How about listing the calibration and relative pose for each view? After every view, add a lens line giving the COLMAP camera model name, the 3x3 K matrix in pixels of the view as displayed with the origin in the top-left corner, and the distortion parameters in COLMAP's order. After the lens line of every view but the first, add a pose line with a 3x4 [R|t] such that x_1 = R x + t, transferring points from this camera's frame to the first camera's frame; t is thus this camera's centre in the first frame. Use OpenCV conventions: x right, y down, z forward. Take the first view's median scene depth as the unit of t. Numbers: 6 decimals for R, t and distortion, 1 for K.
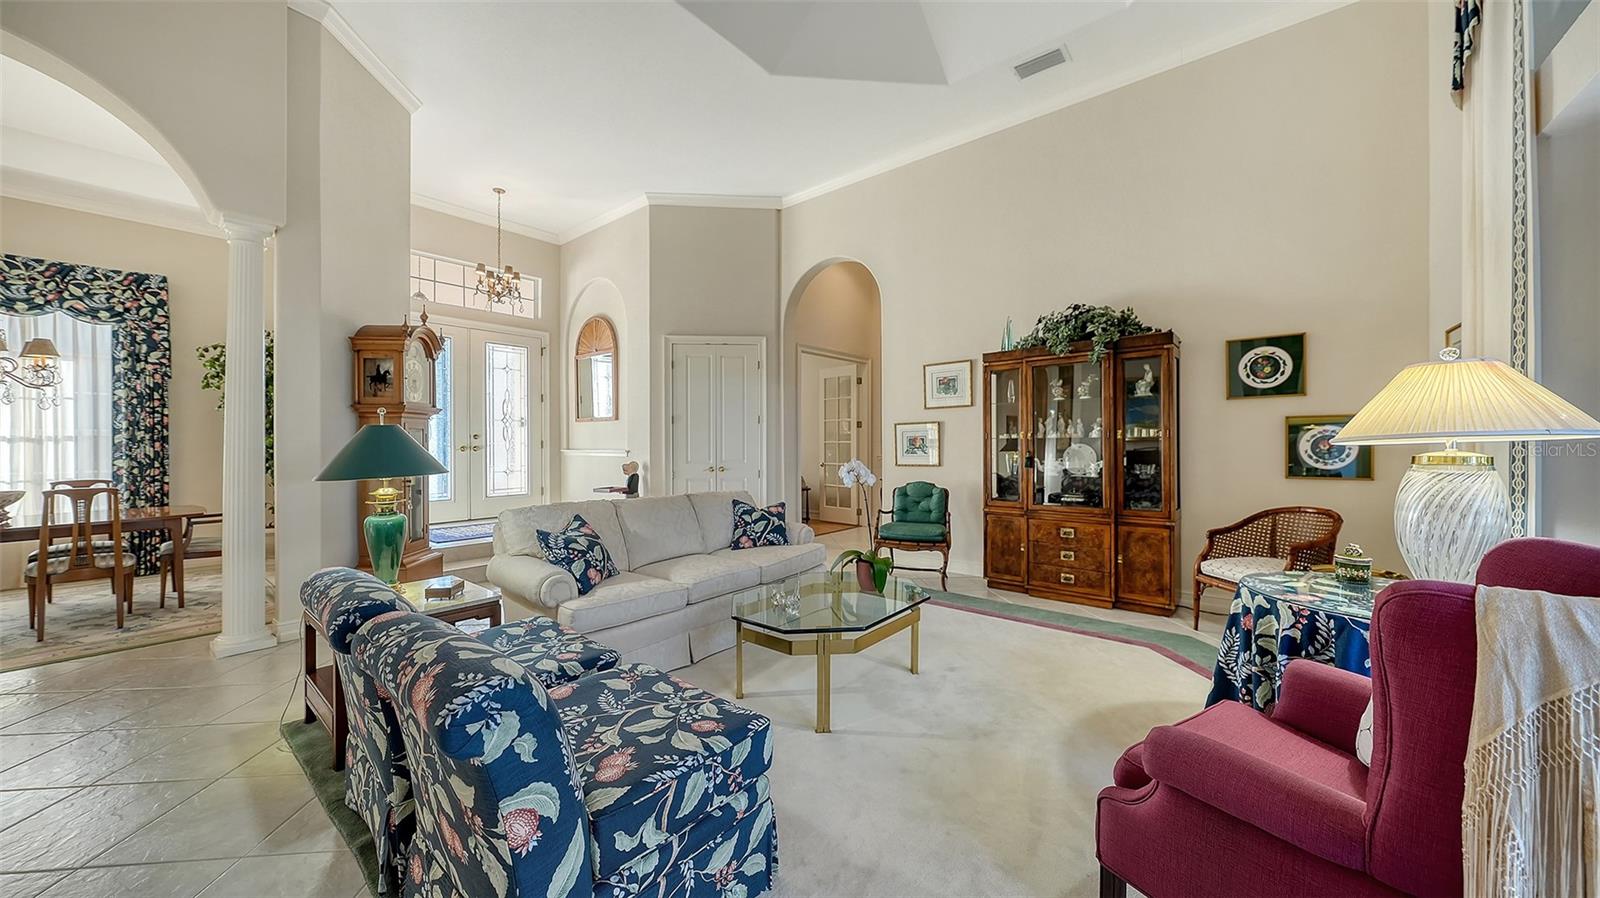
lens RADIAL K [[543.7, 0, 798.2], [0, 543.7, 503.0], [0, 0, 1]] dist [-0.000230, -0.000006]
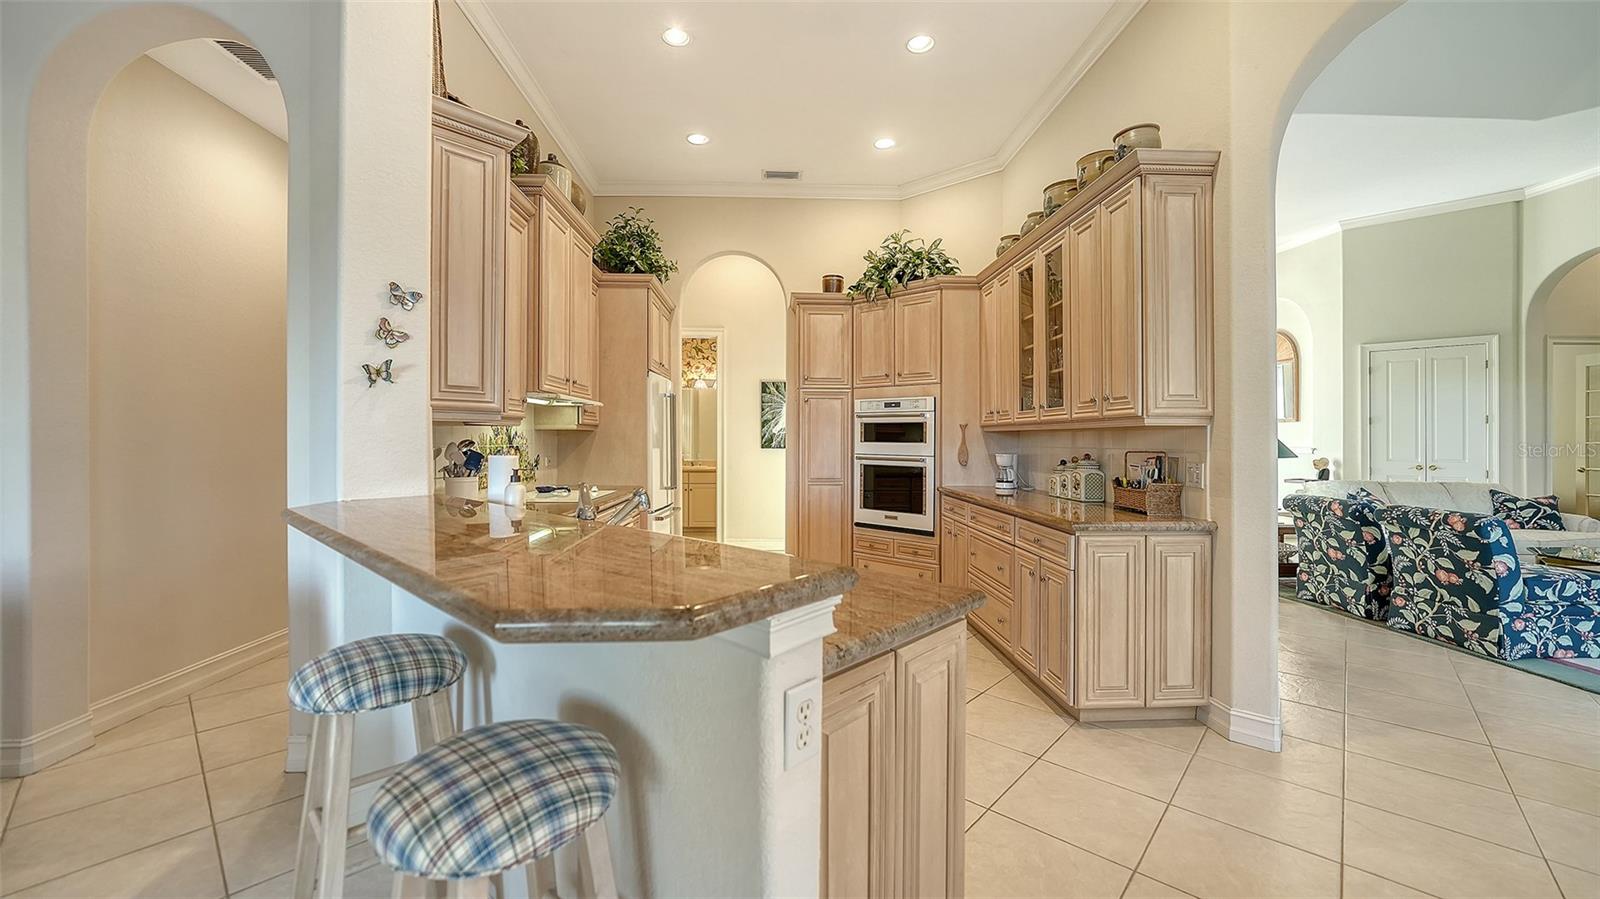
lens RADIAL K [[616.0, 0, 797.9], [0, 616.0, 445.5], [0, 0, 1]] dist [-0.019874, 0.006401]
pose [[0.673645, 0.013679, -0.738928, -0.166786], [-0.088547, 0.994121, -0.062320, 0.120547], [0.733731, 0.107411, 0.670896, -1.073088]]
